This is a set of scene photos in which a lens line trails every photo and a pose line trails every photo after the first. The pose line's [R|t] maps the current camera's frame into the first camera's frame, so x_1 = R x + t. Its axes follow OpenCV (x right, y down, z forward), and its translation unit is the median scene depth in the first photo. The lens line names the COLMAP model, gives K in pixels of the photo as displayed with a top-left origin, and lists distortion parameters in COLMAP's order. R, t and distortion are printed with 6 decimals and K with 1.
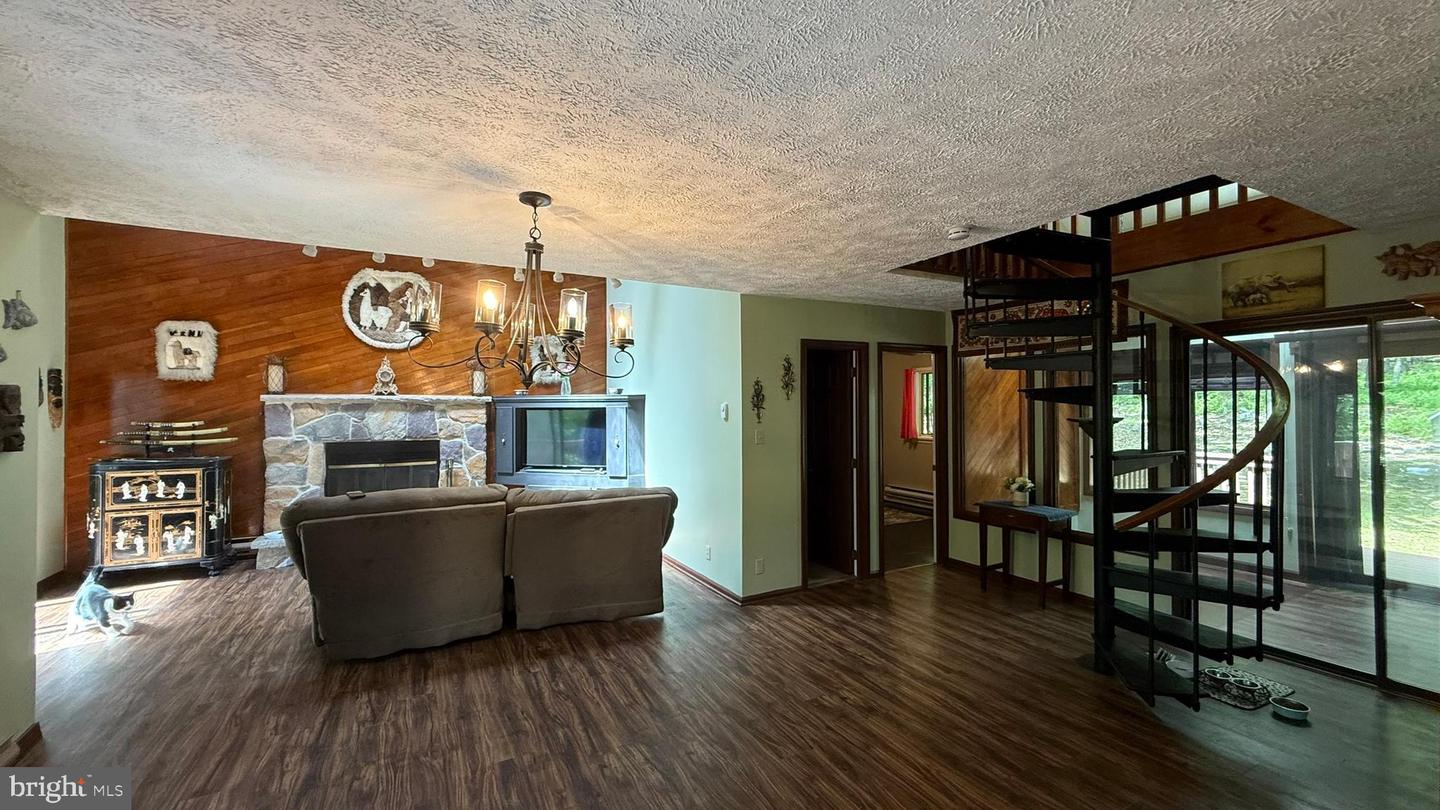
lens RADIAL K [[575.5, 0, 713.7], [0, 575.5, 402.8], [0, 0, 1]] dist [0.000697, 0.000236]
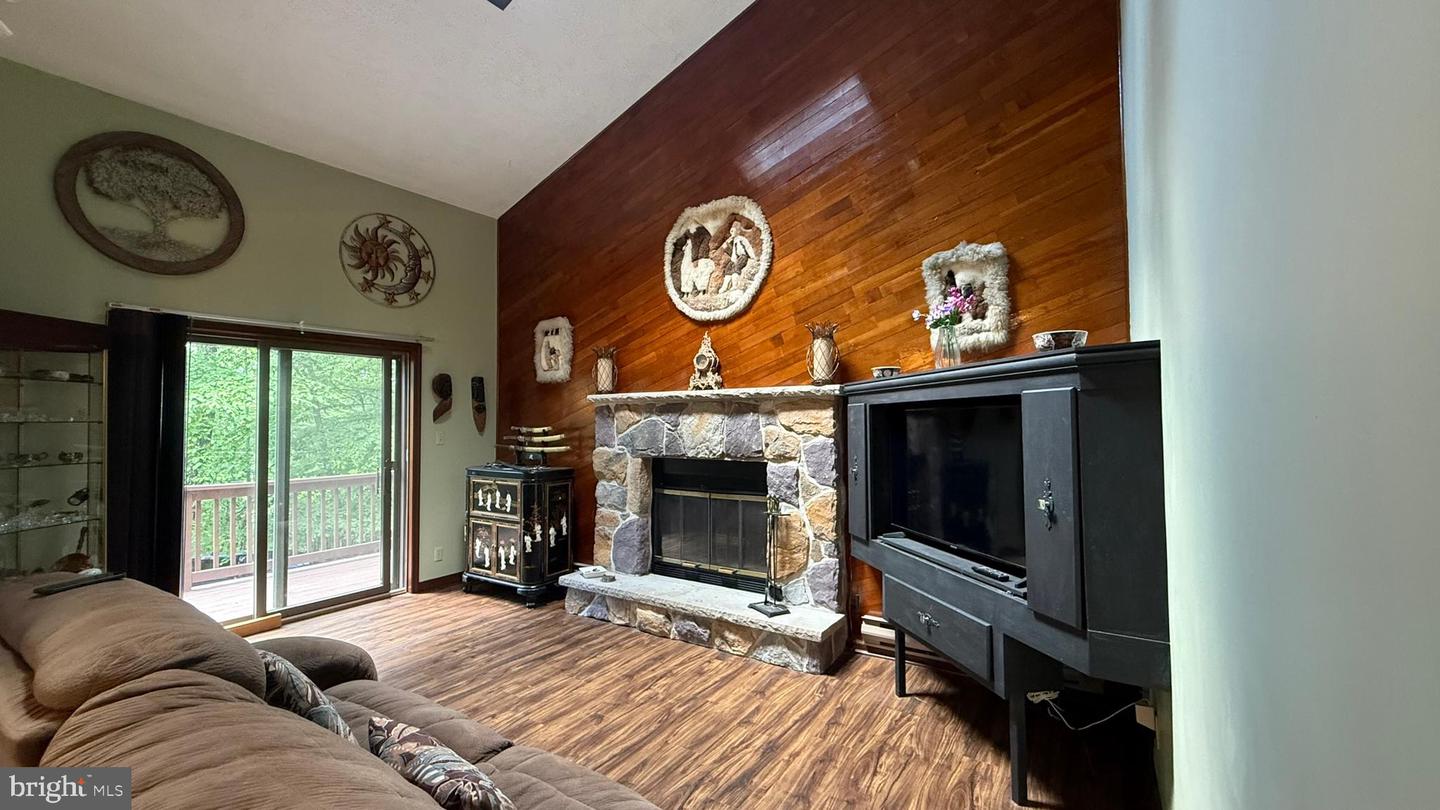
lens RADIAL K [[575.5, 0, 713.7], [0, 575.5, 402.8], [0, 0, 1]] dist [0.000697, 0.000236]
pose [[0.480302, -0.027661, -0.876667, 0.018152], [0.012842, 0.999617, -0.024505, 0.019395], [0.877009, 0.000512, 0.480473, 0.752740]]
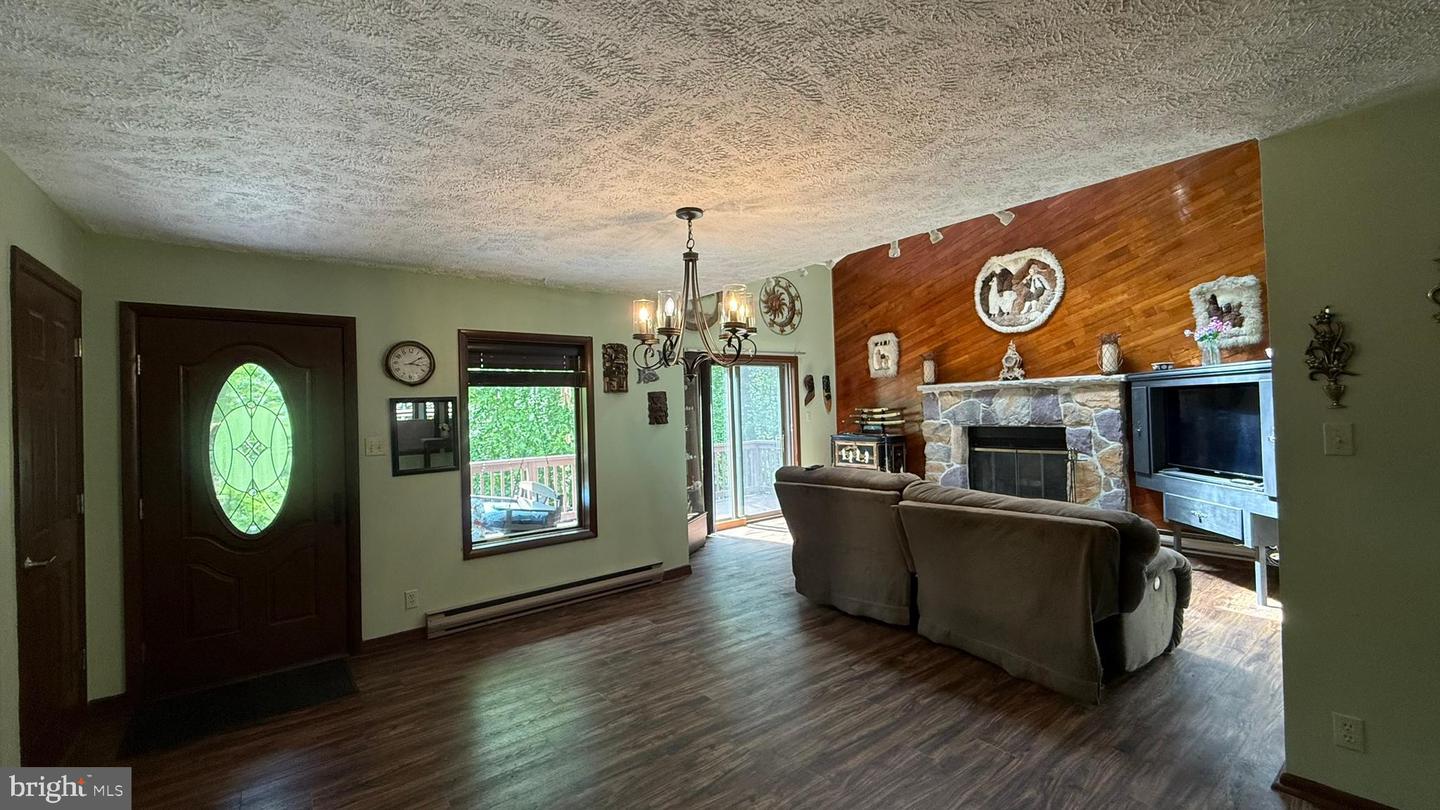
lens RADIAL K [[575.5, 0, 713.7], [0, 575.5, 402.8], [0, 0, 1]] dist [0.000697, 0.000236]
pose [[0.165714, -0.011399, -0.986108, 0.347074], [0.039289, 0.999216, -0.004948, 0.011189], [0.985391, -0.037923, 0.166032, 0.360978]]
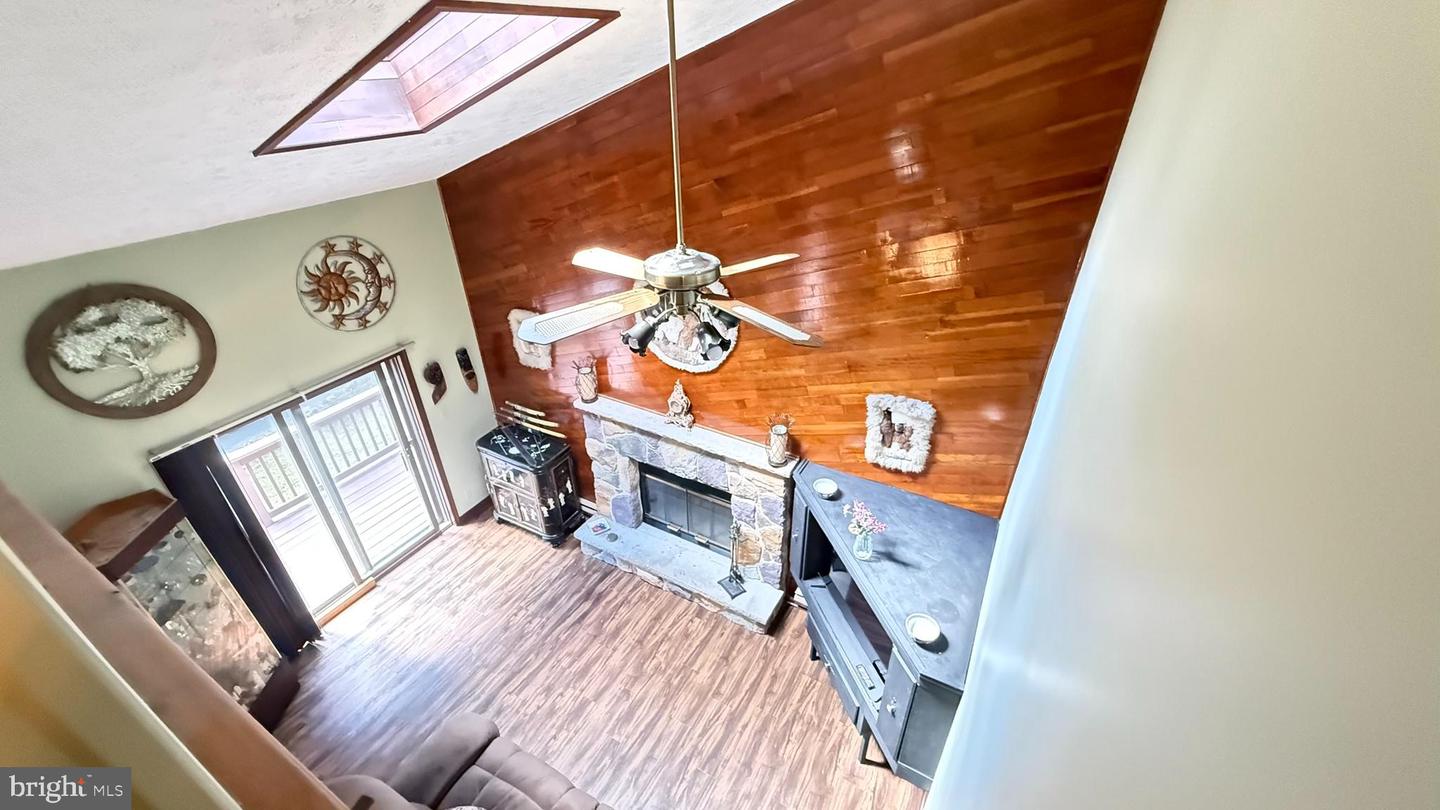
lens RADIAL K [[575.5, 0, 713.7], [0, 575.5, 402.8], [0, 0, 1]] dist [0.000697, 0.000236]
pose [[0.531070, 0.433255, -0.728186, 0.007177], [0.023810, 0.851421, 0.523942, -0.484786], [0.846993, -0.295588, 0.441848, 0.769722]]
